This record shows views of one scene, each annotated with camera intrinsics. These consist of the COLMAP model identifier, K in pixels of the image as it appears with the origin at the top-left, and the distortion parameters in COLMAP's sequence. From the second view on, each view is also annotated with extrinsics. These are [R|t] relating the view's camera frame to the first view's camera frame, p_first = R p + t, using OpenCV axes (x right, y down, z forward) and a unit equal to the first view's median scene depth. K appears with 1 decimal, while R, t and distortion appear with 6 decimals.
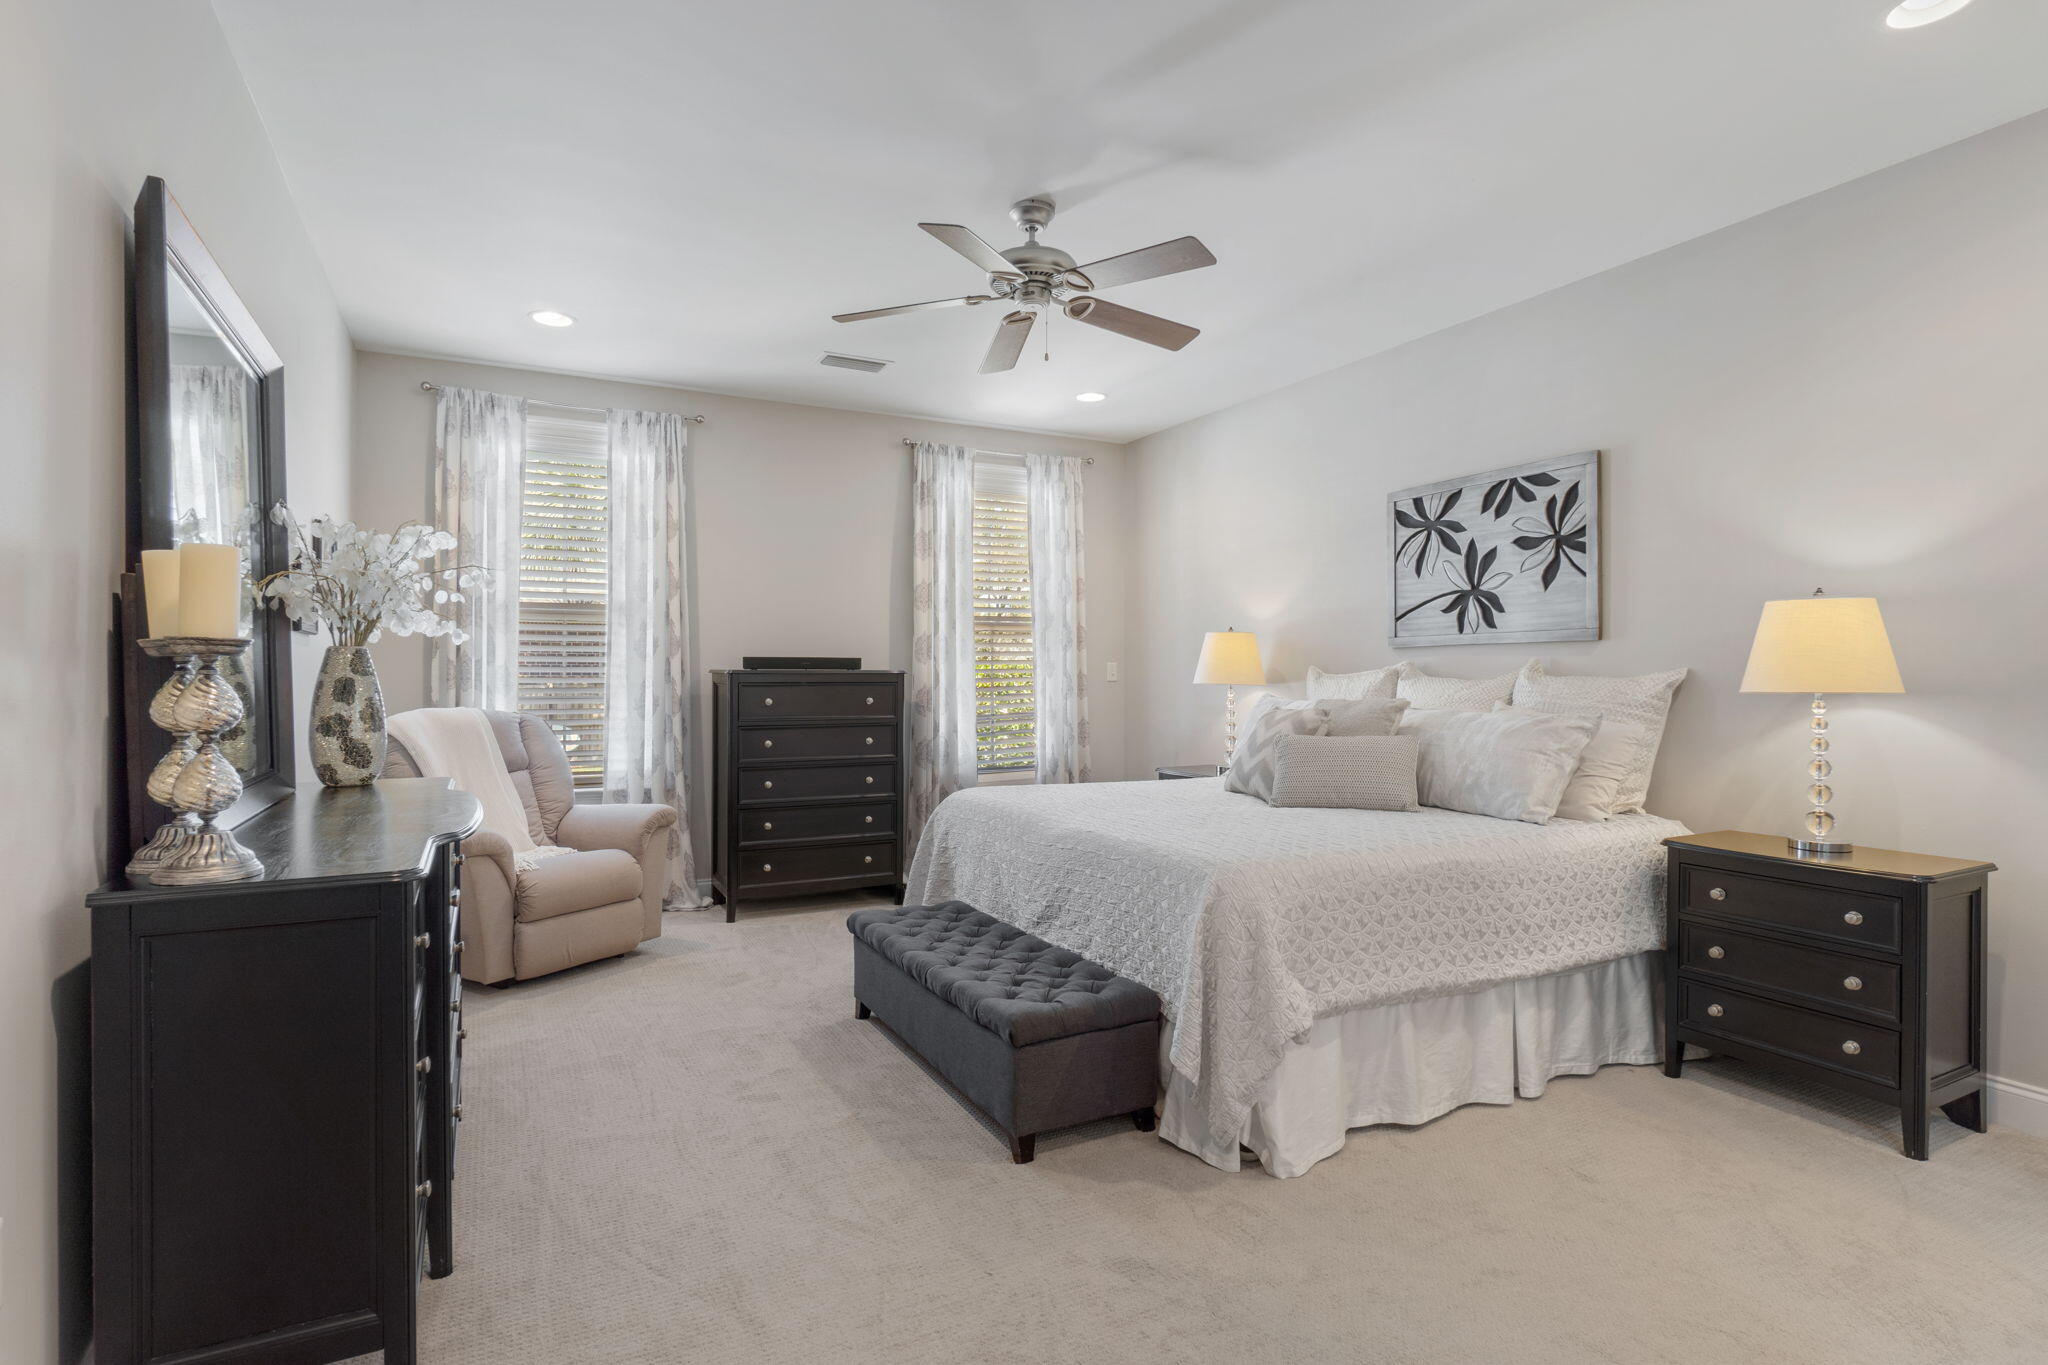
lens RADIAL K [[1031.3, 0, 1024.0], [0, 1031.3, 682.5], [0, 0, 1]] dist [-0.003021, 0.000244]
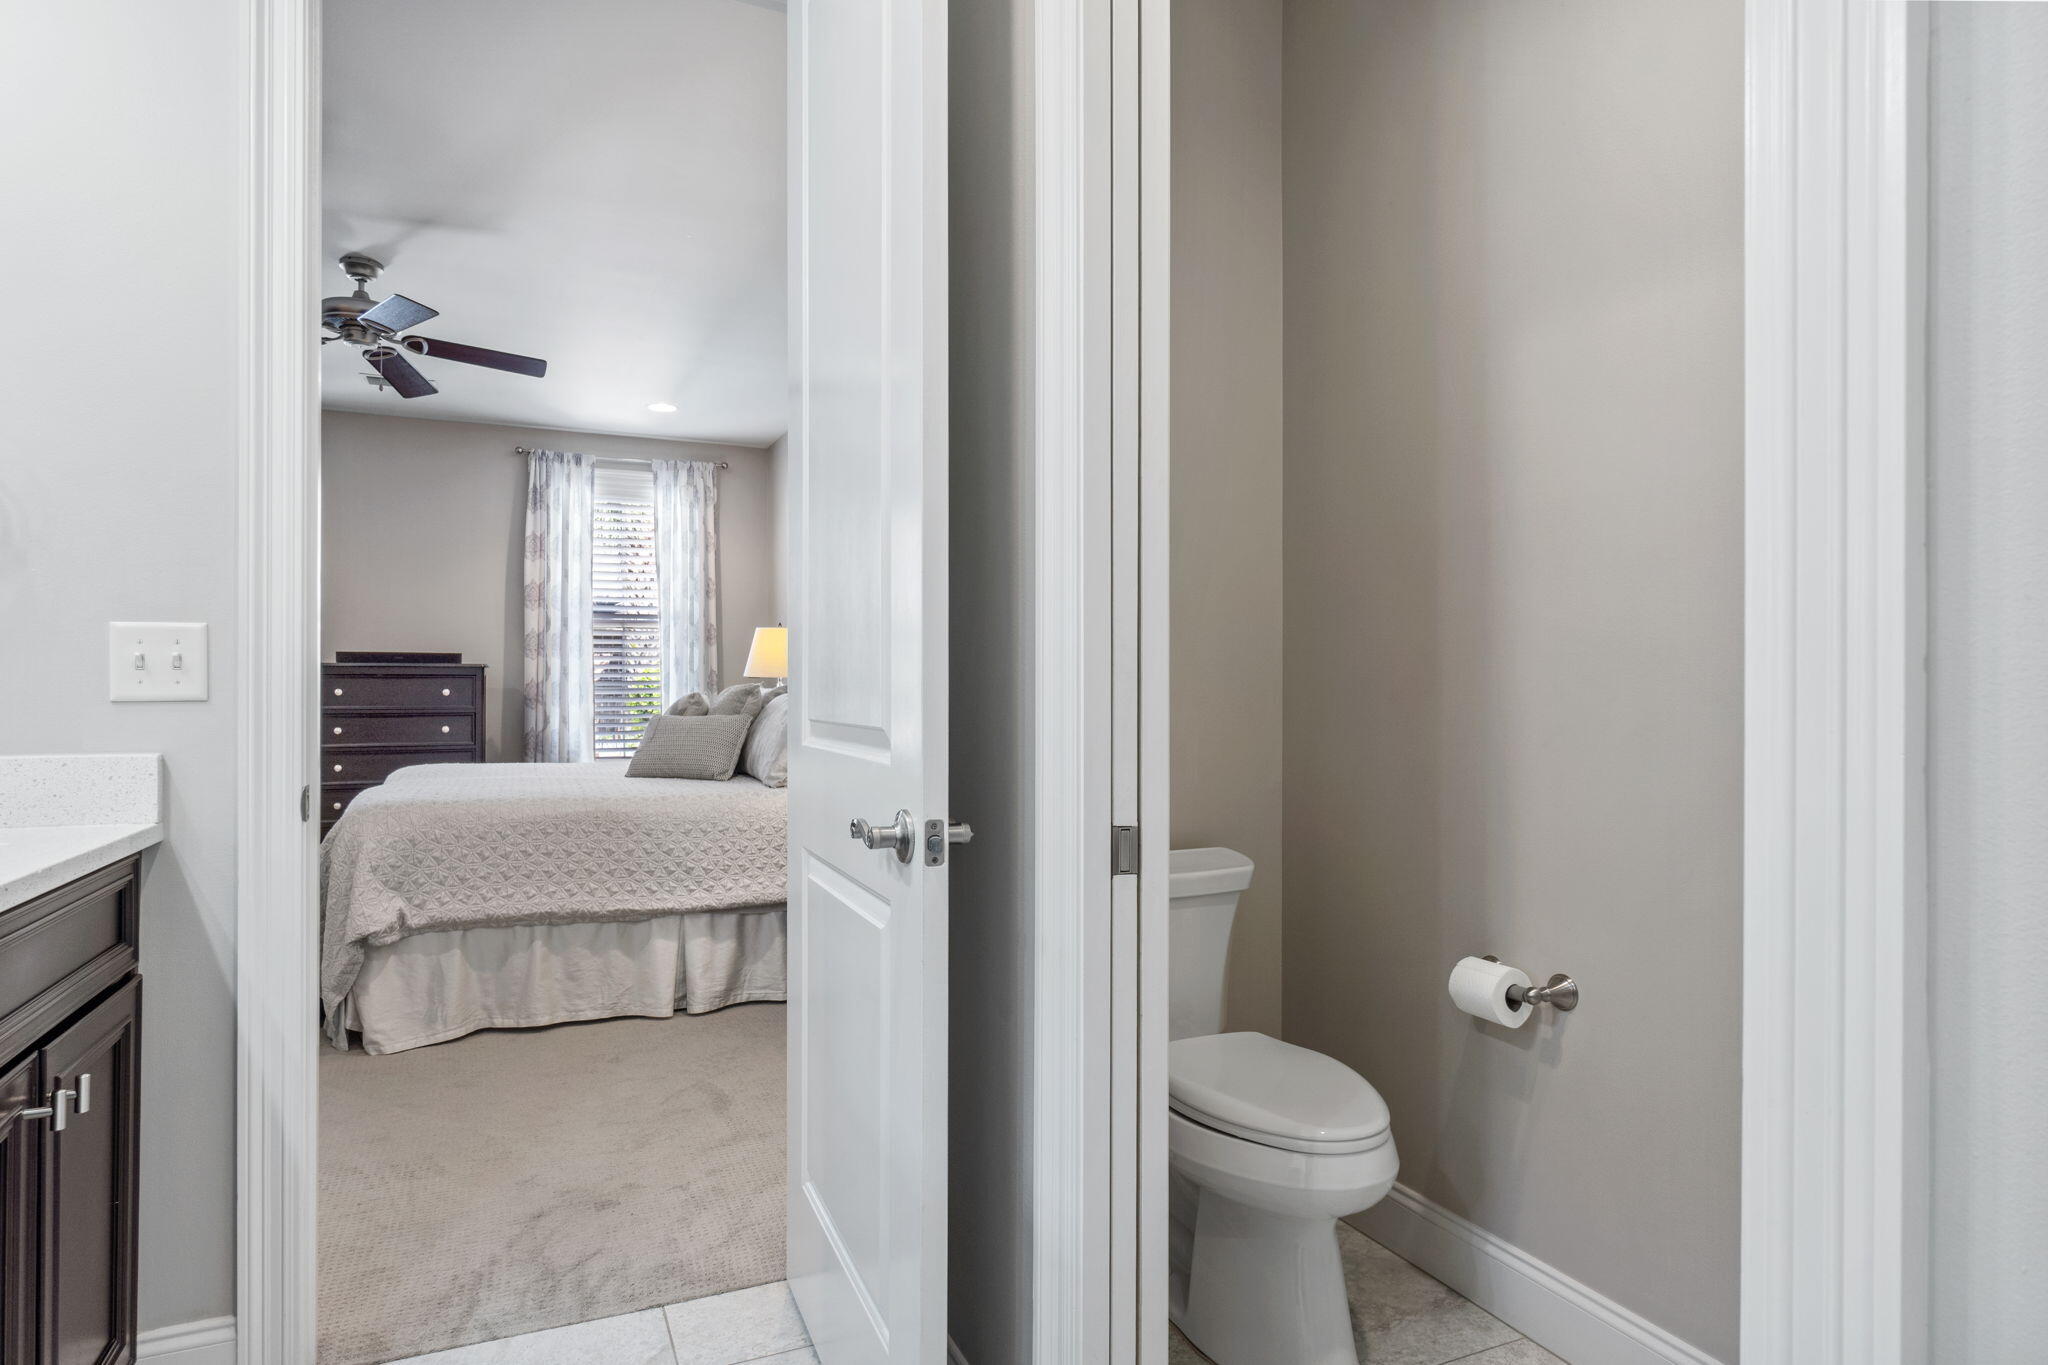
lens RADIAL K [[1141.5, 0, 1027.1], [0, 1141.5, 687.8], [0, 0, 1]] dist [-0.001000, 0.000300]
pose [[0.998726, 0.001407, -0.050449, 0.528074], [-0.001709, 0.999981, -0.005932, 0.019872], [0.050440, 0.006011, 0.998709, -0.164998]]
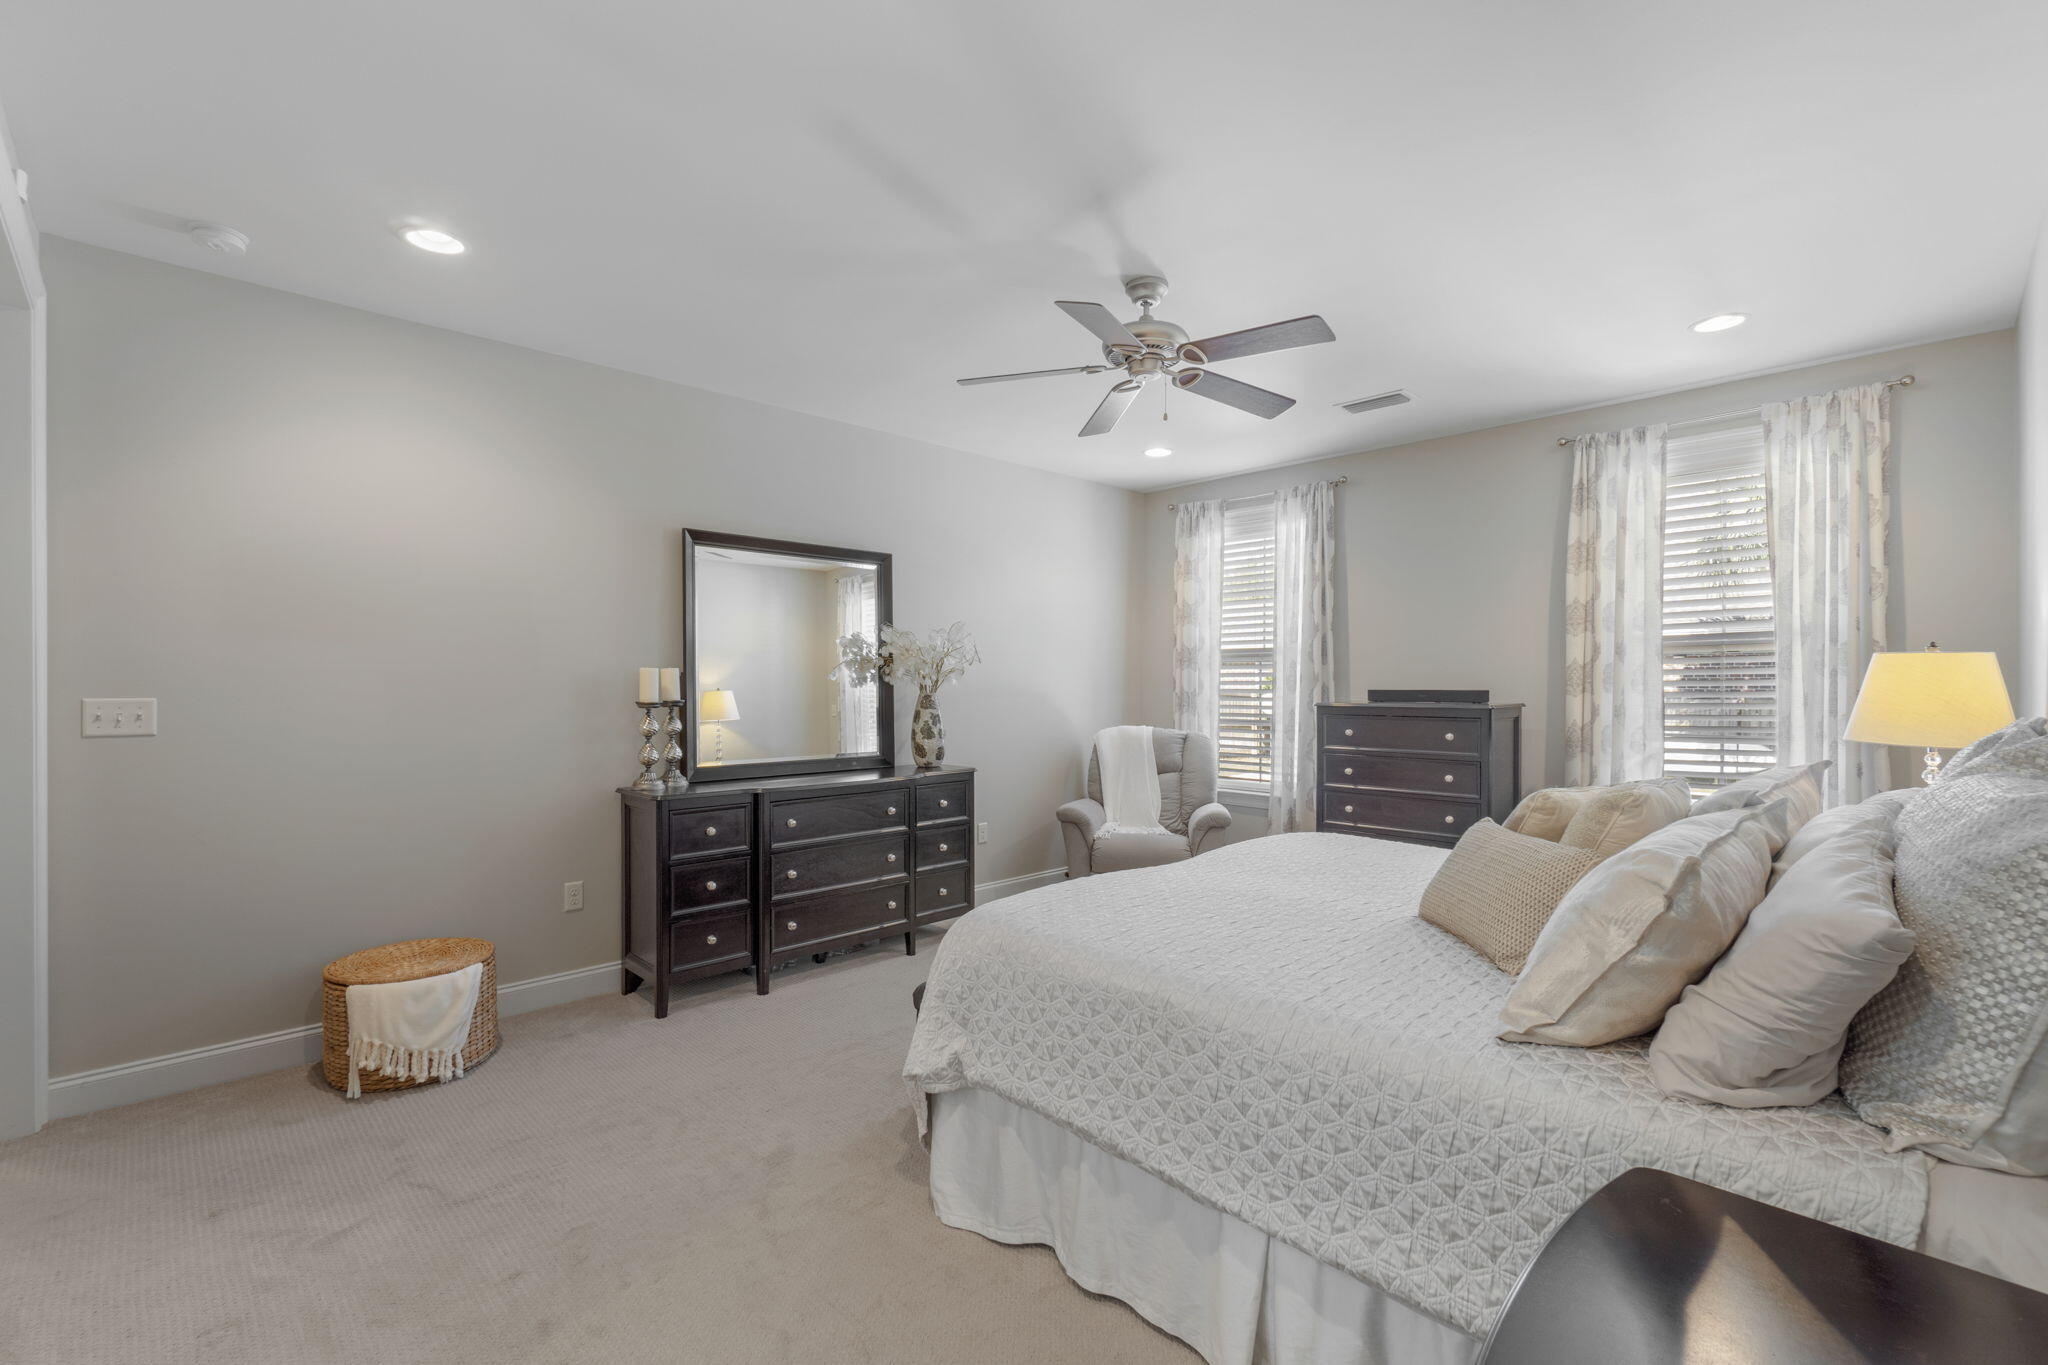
lens RADIAL K [[894.8, 0, 1014.8], [0, 894.8, 687.5], [0, 0, 1]] dist [-0.002551, 0.001047]
pose [[0.282459, 0.004334, -0.959269, 0.543836], [-0.004305, 0.999985, 0.003250, -0.029165], [0.959270, 0.003212, 0.282474, 0.386268]]
